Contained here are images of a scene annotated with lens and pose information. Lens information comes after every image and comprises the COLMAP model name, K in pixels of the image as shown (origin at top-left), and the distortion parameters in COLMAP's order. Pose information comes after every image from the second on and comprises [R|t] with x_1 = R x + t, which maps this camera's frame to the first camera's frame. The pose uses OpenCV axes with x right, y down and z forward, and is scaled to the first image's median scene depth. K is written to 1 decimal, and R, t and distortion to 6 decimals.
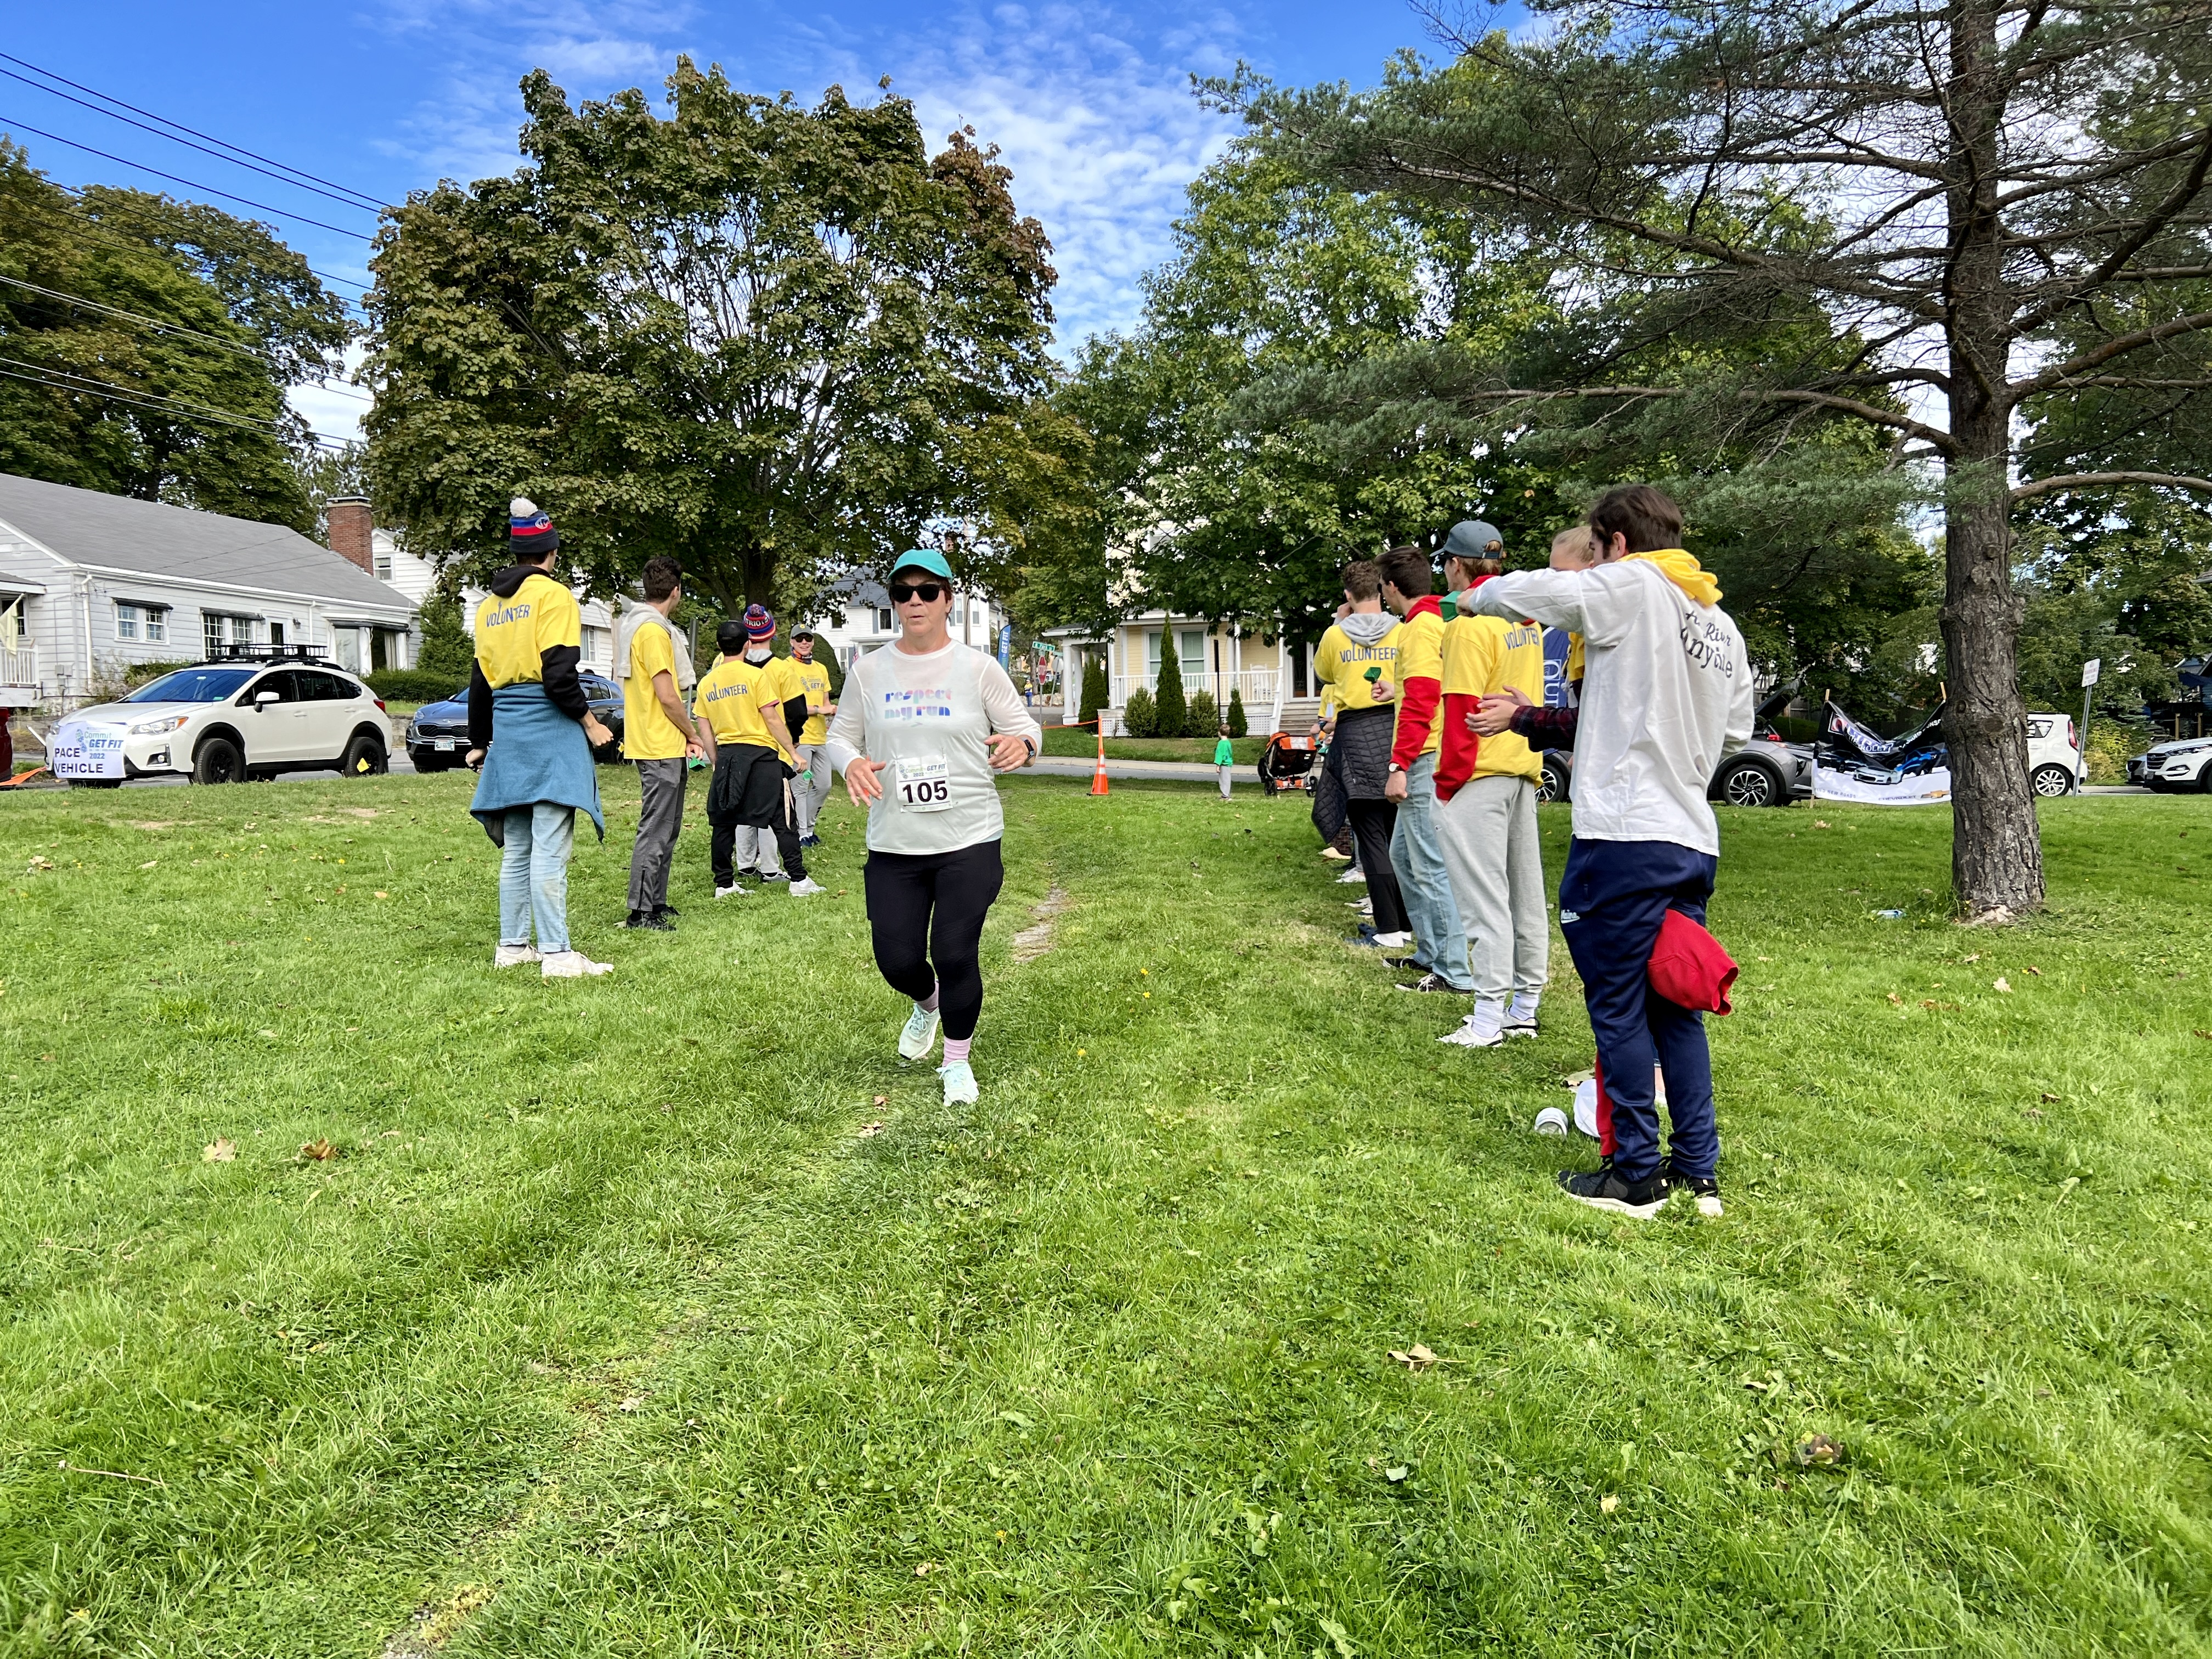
lens RADIAL K [[1679.1, 0, 1098.0], [0, 1679.1, 843.3], [0, 0, 1]] dist [0.035937, -0.033580]
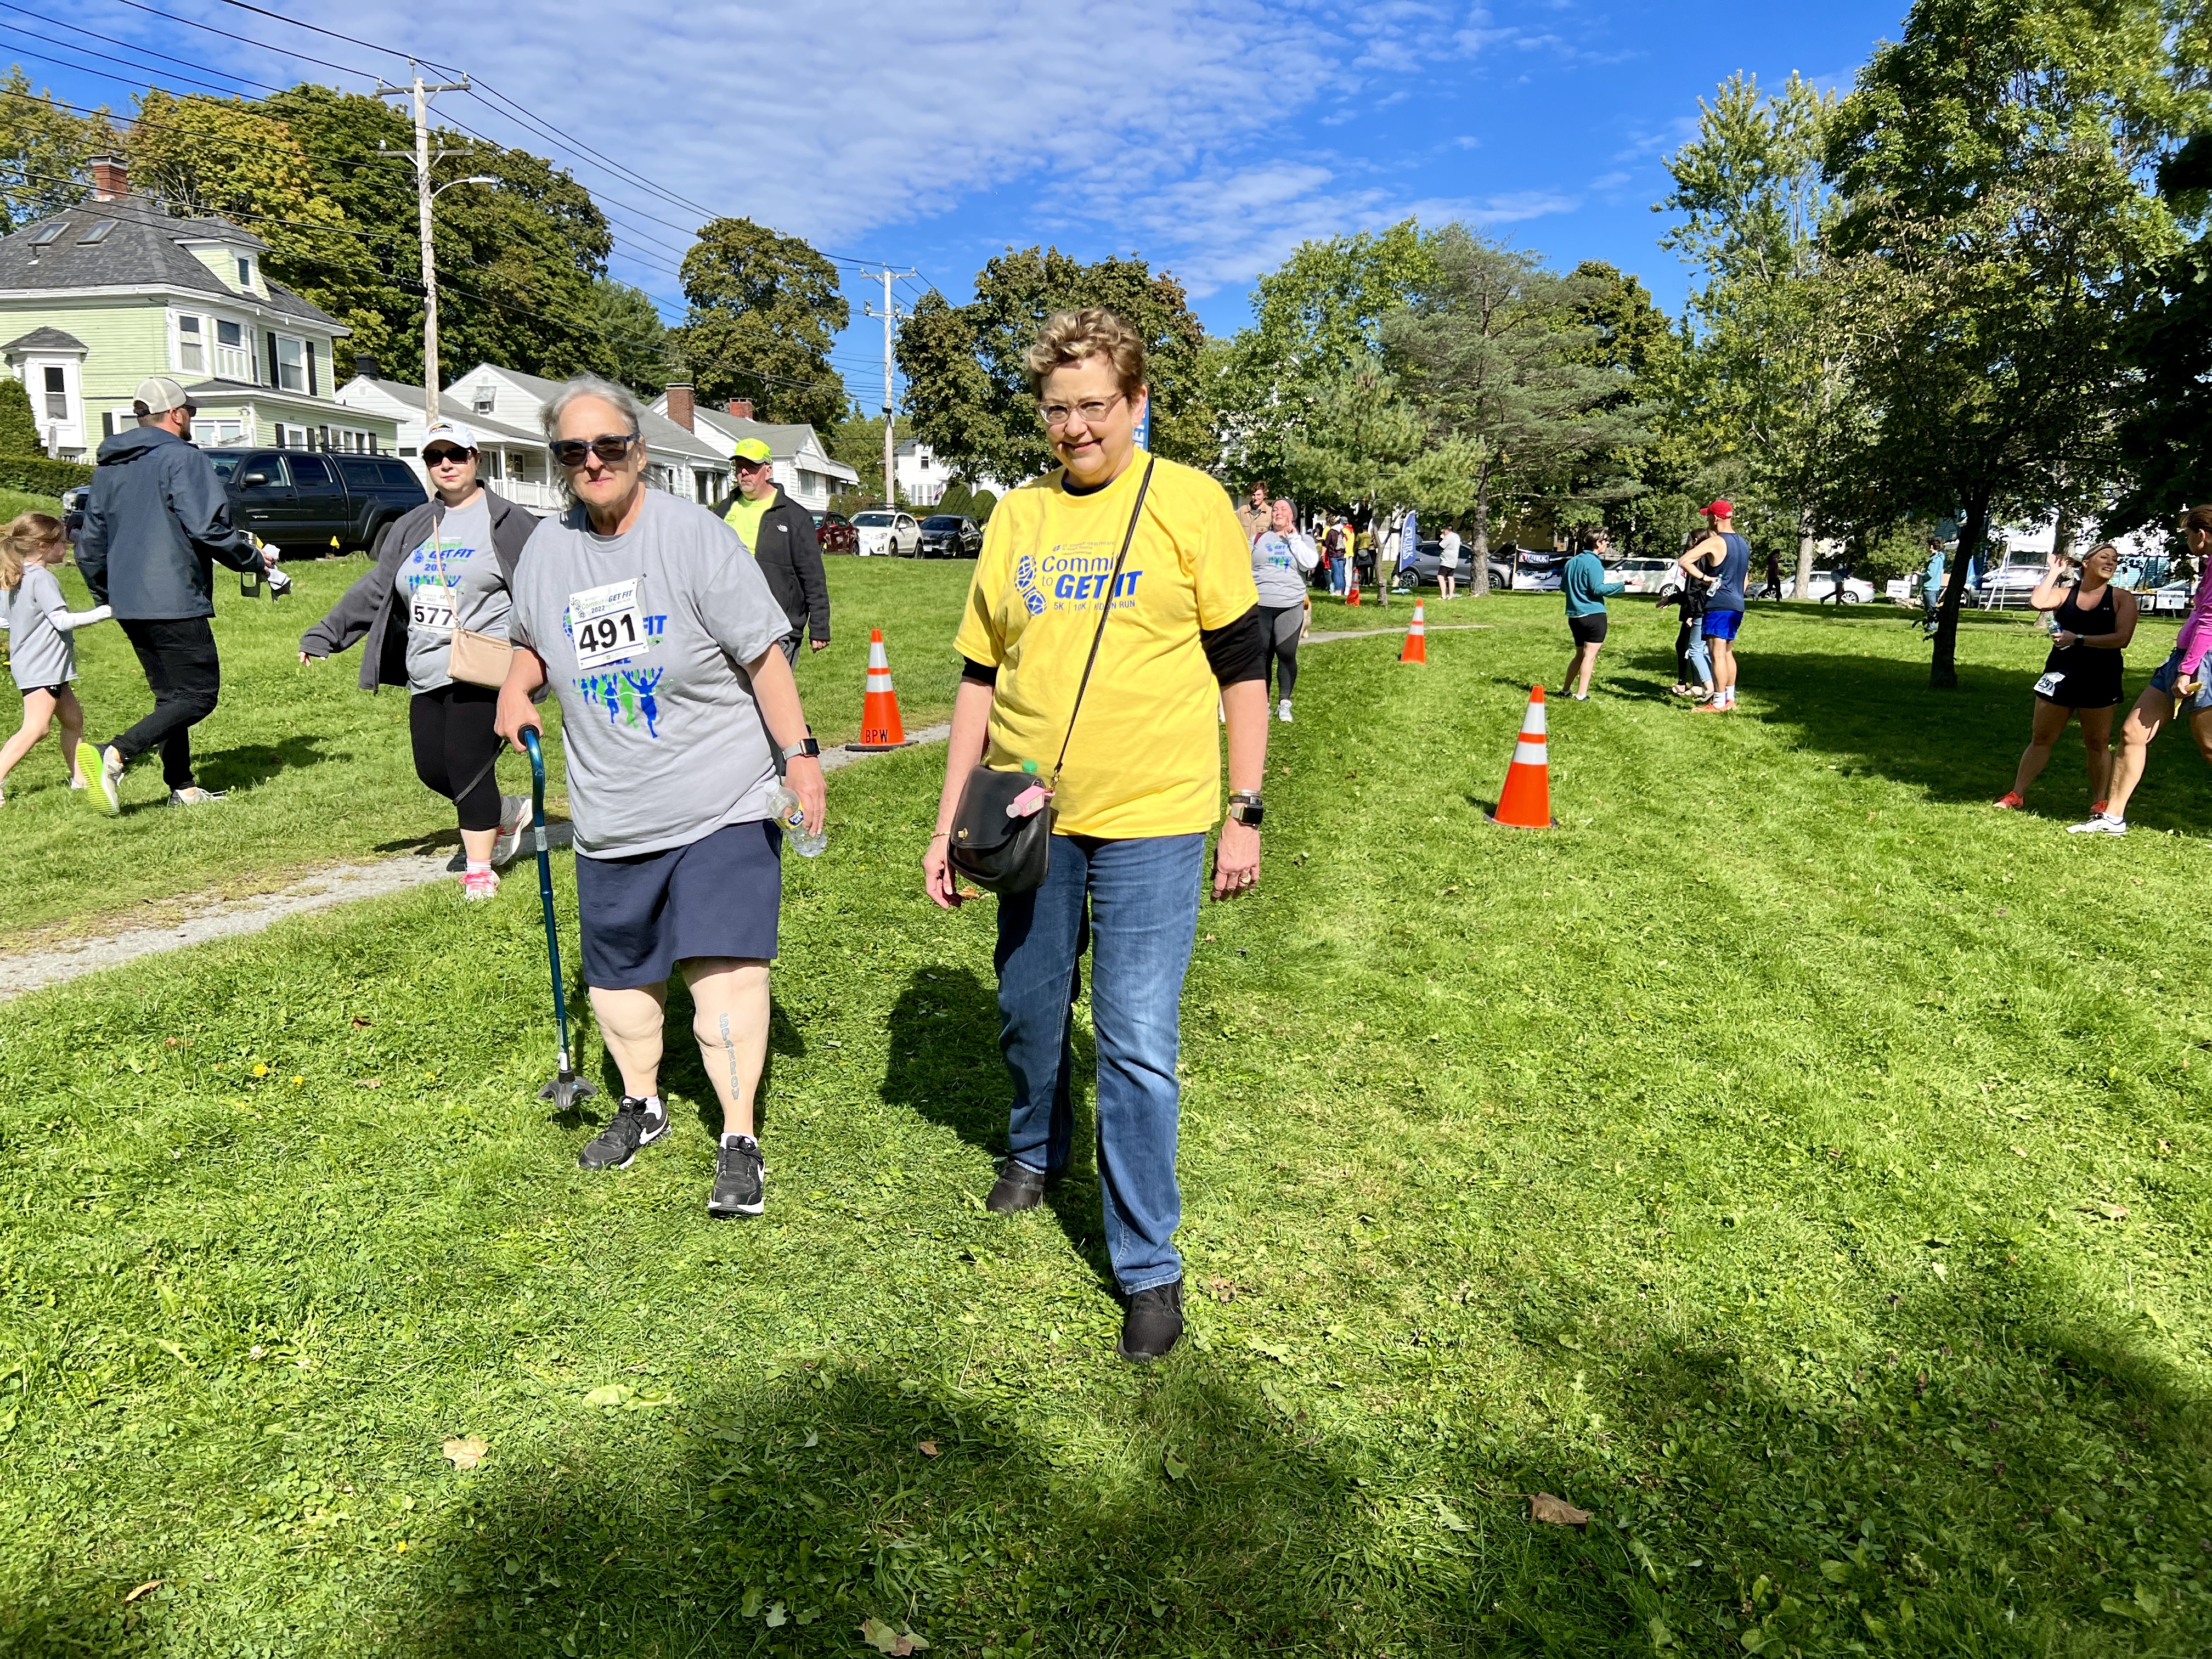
lens RADIAL K [[1670.6, 0, 1107.9], [0, 1670.6, 842.3], [0, 0, 1]] dist [0.052400, -0.058594]
pose [[0.999215, 0.029419, 0.026520, -0.223135], [-0.031849, 0.994830, 0.096432, 0.127115], [-0.023546, -0.097201, 0.994986, -1.473500]]
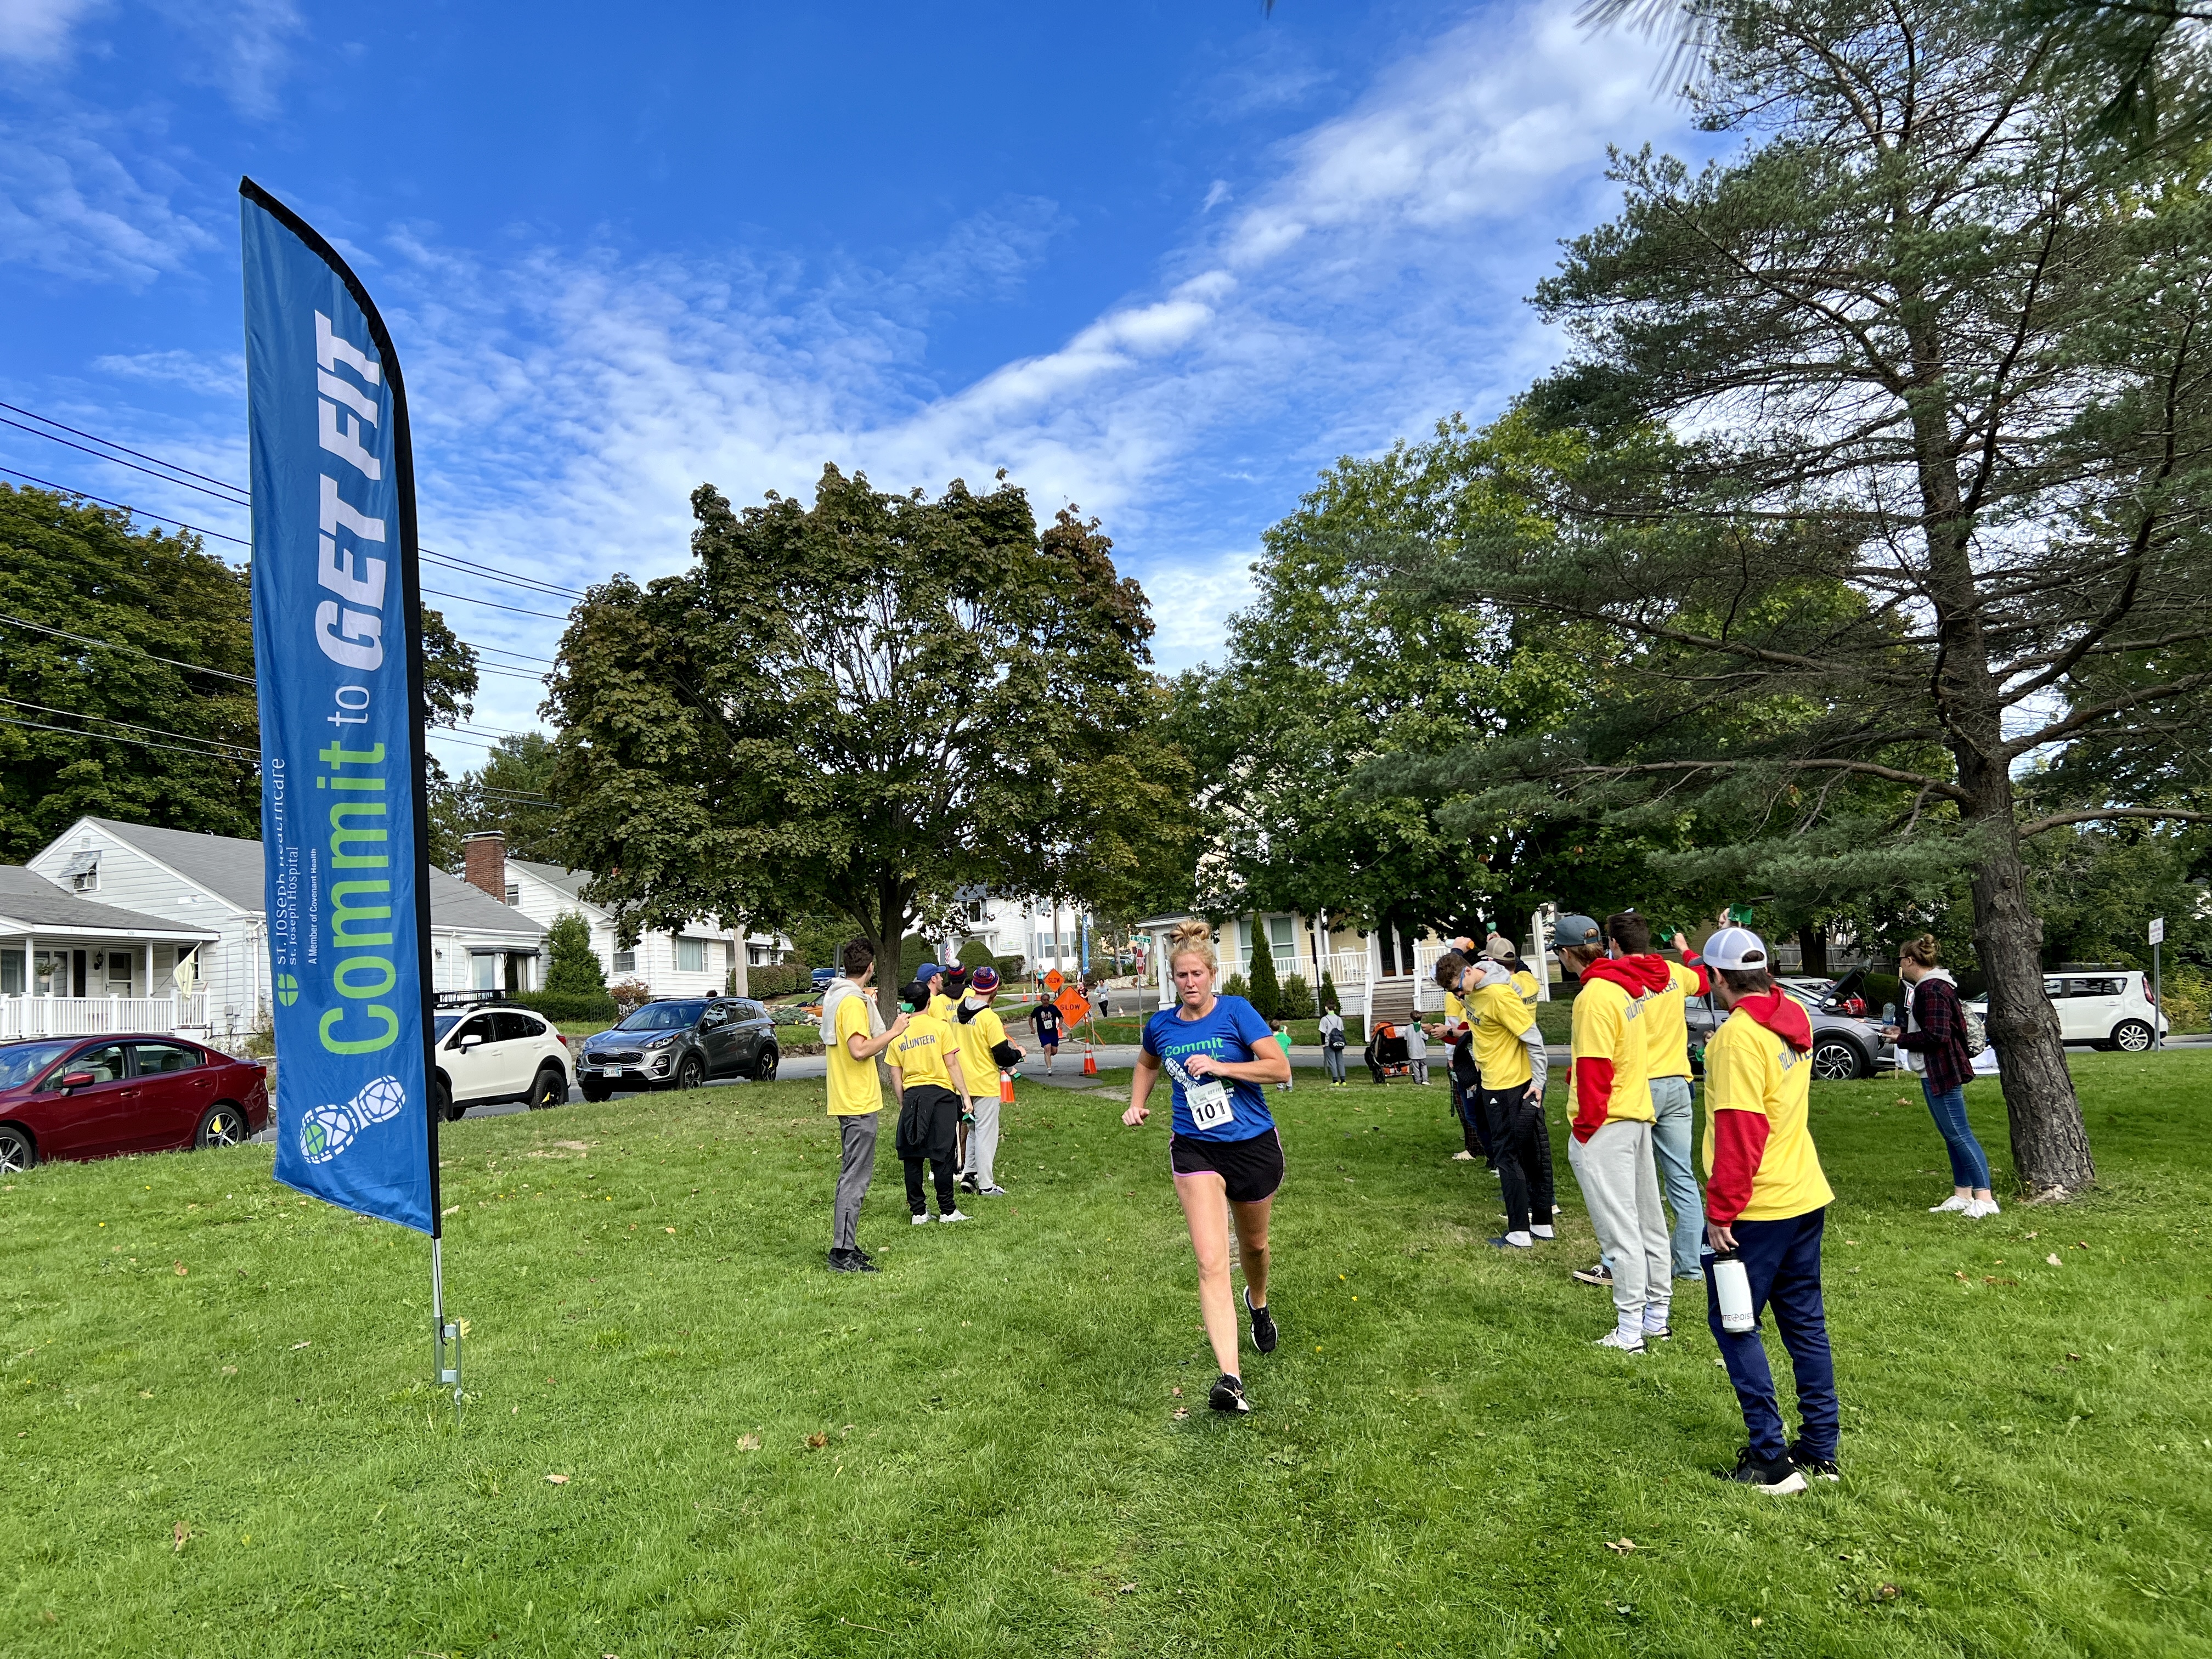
lens RADIAL K [[1670.6, 0, 1107.9], [0, 1670.6, 842.3], [0, 0, 1]] dist [0.052400, -0.058594]
pose [[0.998147, -0.049061, -0.036004, -0.025987], [0.042457, 0.985289, -0.165539, -0.012794], [0.043596, 0.163703, 0.985546, -0.086739]]
